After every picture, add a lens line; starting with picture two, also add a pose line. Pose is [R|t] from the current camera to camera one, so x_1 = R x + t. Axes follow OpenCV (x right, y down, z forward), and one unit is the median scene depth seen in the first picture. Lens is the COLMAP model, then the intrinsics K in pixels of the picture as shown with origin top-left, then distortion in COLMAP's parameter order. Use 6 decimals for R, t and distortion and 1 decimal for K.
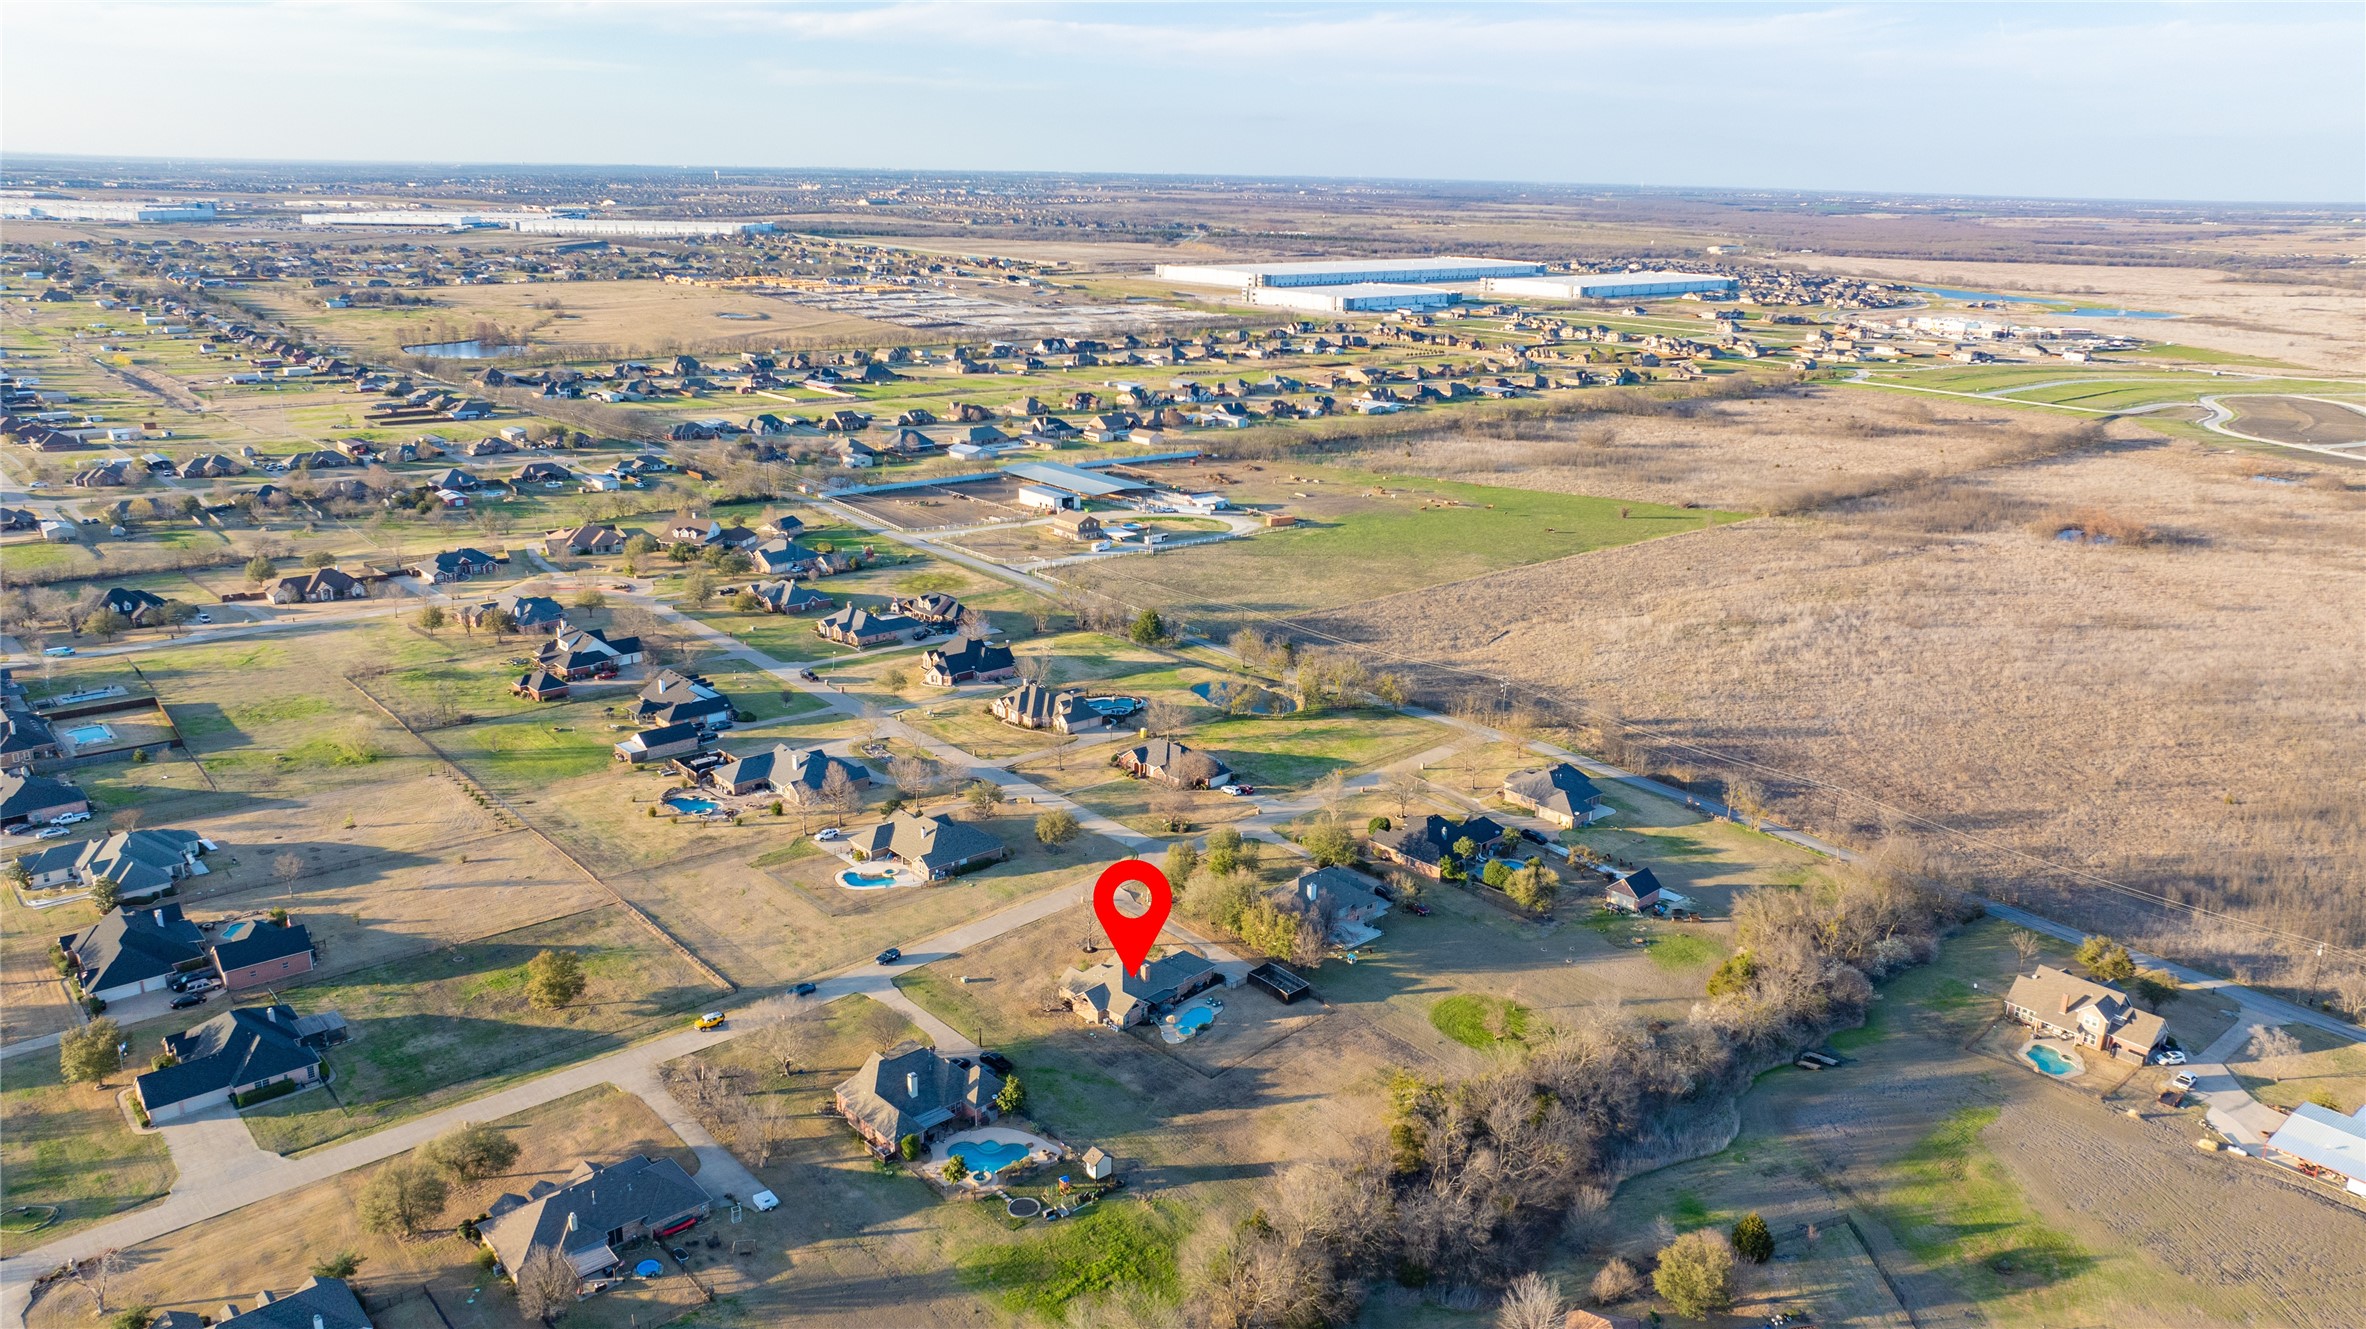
lens RADIAL K [[1663.6, 0, 1183.0], [0, 1663.6, 664.5], [0, 0, 1]] dist [-0.010253, -0.001580]
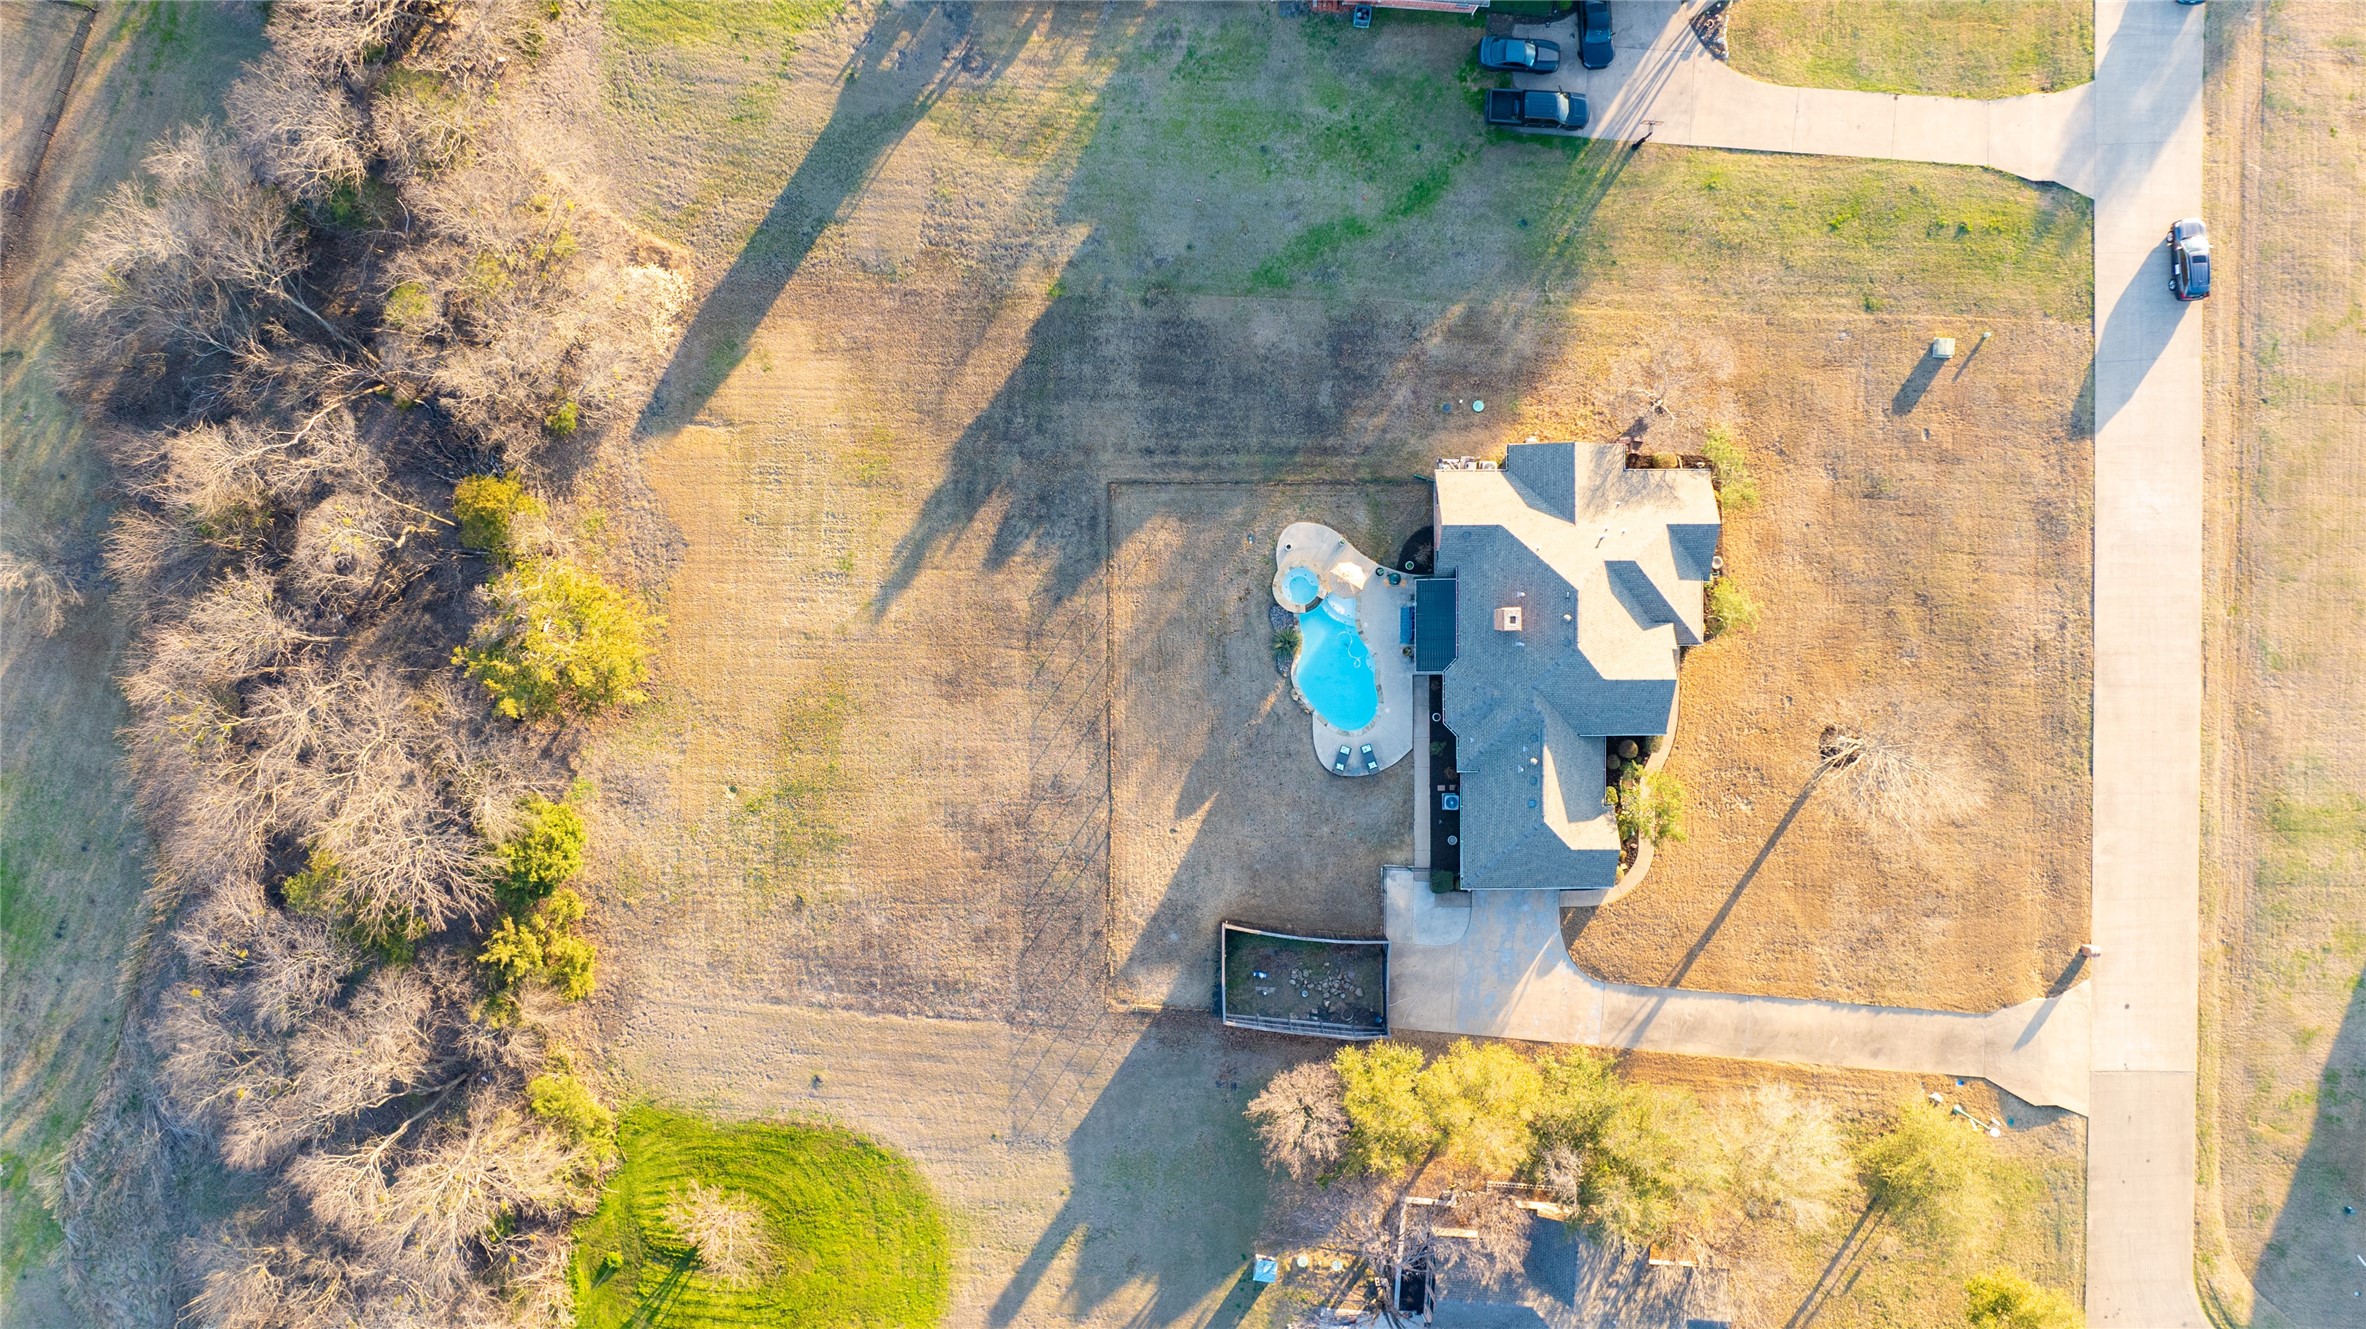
lens RADIAL K [[1663.6, 0, 1183.0], [0, 1663.6, 664.5], [0, 0, 1]] dist [-0.010253, -0.001580]
pose [[-0.727591, 0.685737, -0.019420, 0.037943], [-0.225484, -0.212320, 0.950830, -0.121770], [0.647896, 0.696194, 0.309105, 0.851920]]
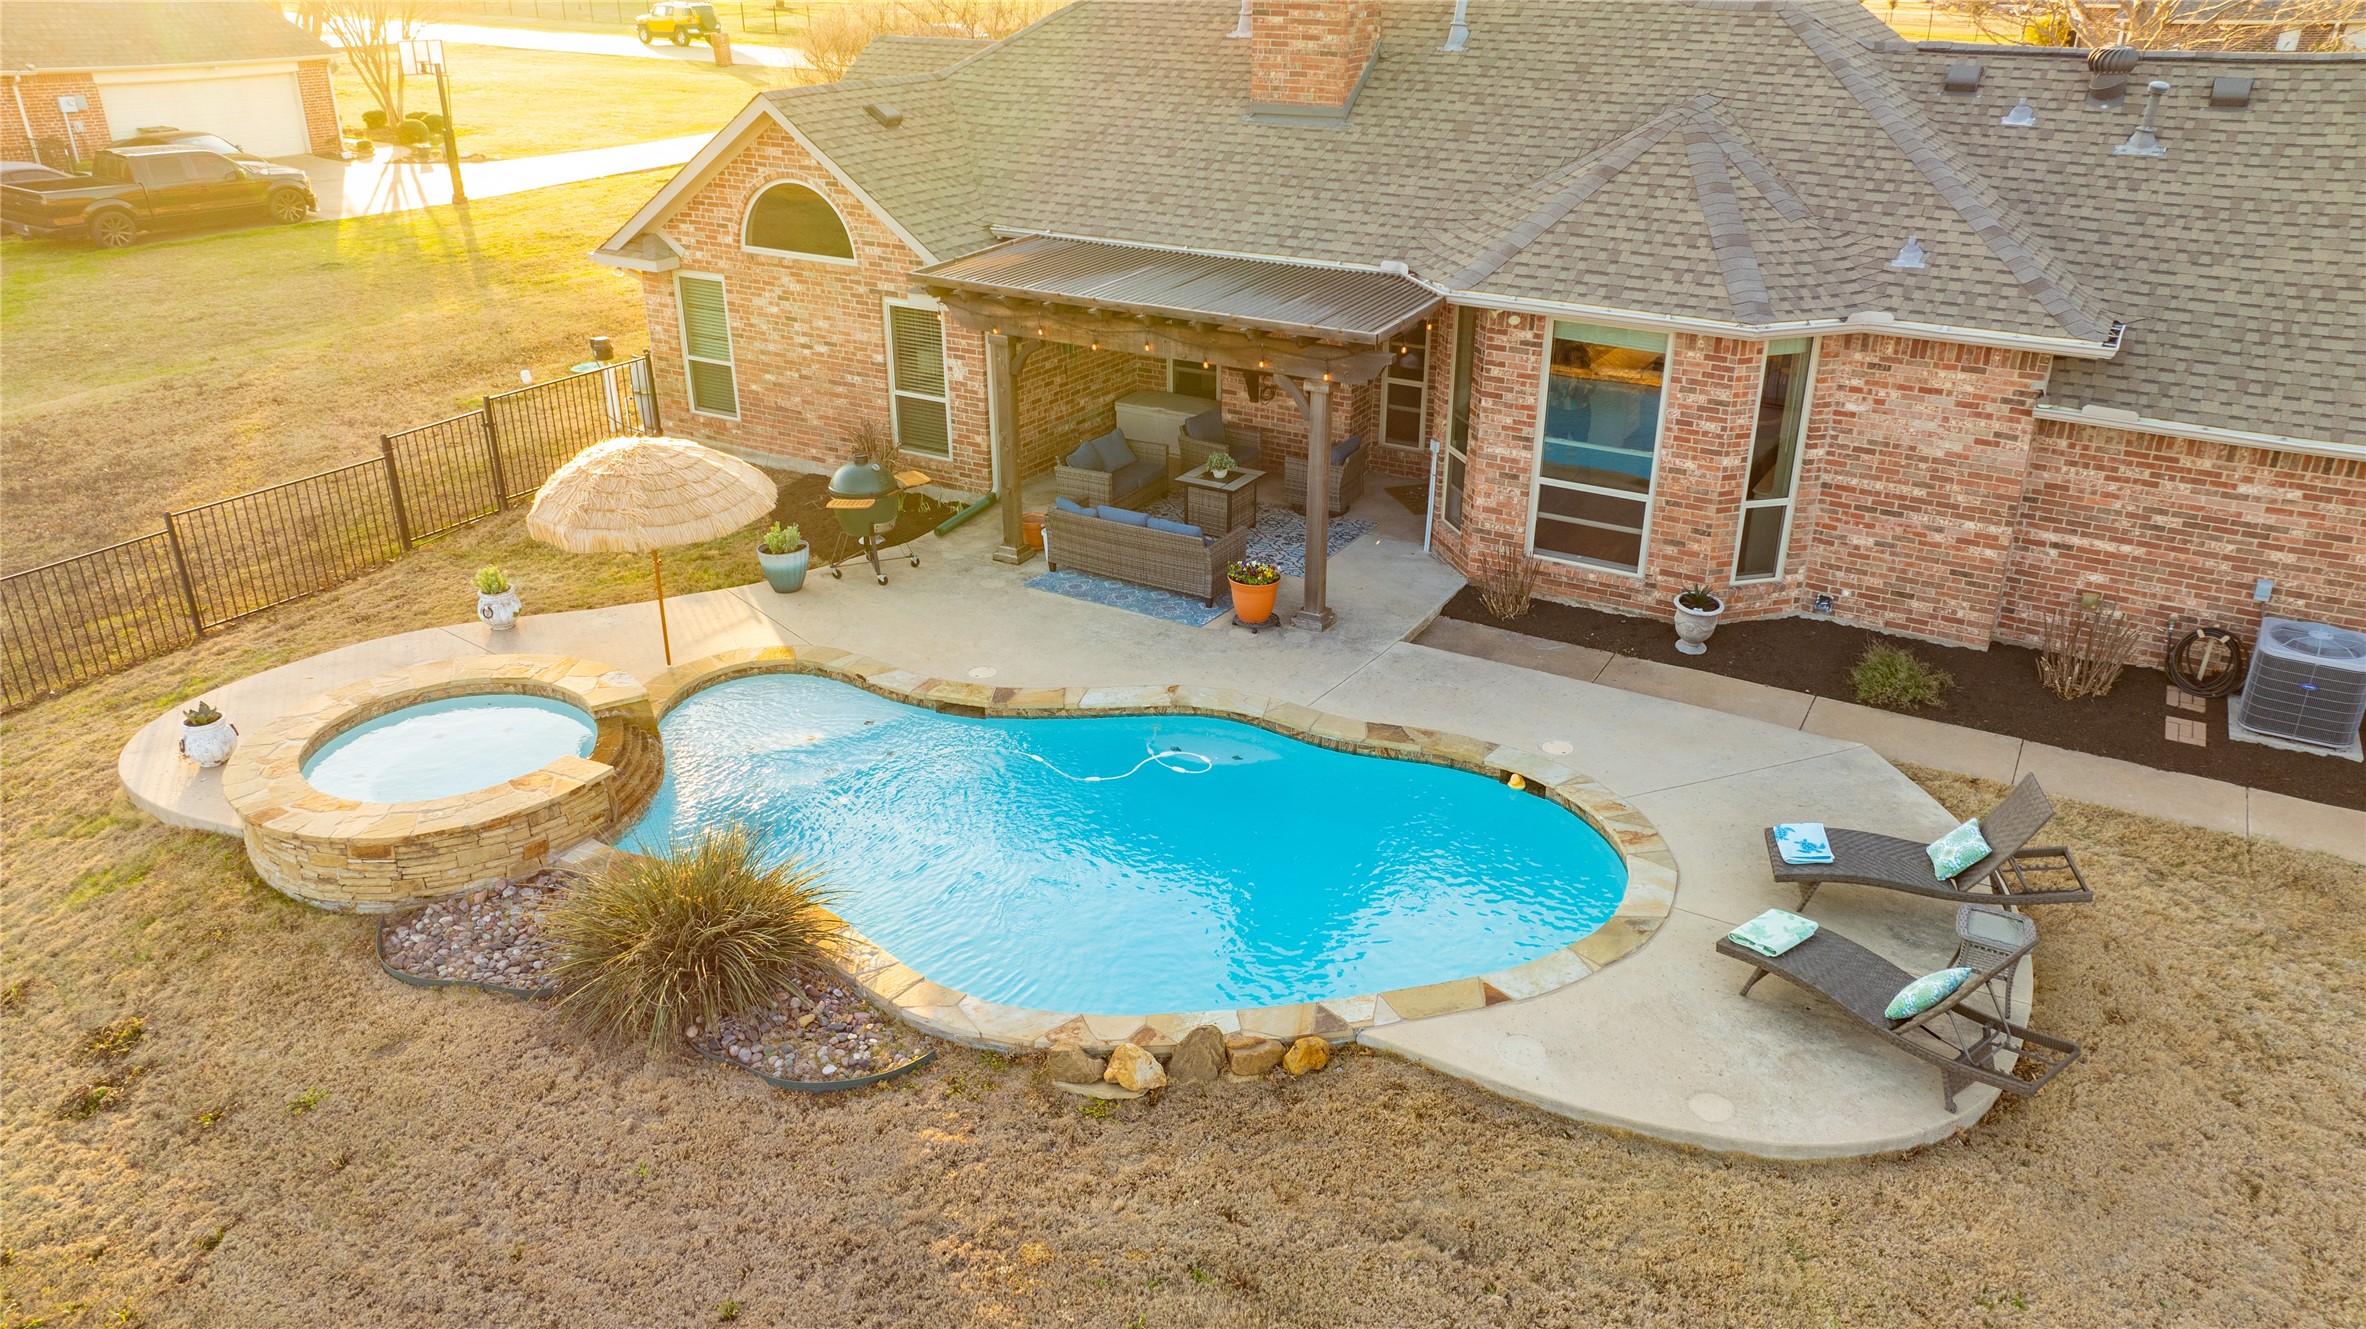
lens RADIAL K [[1663.6, 0, 1183.0], [0, 1663.6, 664.5], [0, 0, 1]] dist [-0.010253, -0.001580]
pose [[0.219005, 0.381968, -0.897851, 0.048154], [-0.282209, 0.905658, 0.316452, 0.189591], [0.934021, 0.184078, 0.306138, 0.970408]]
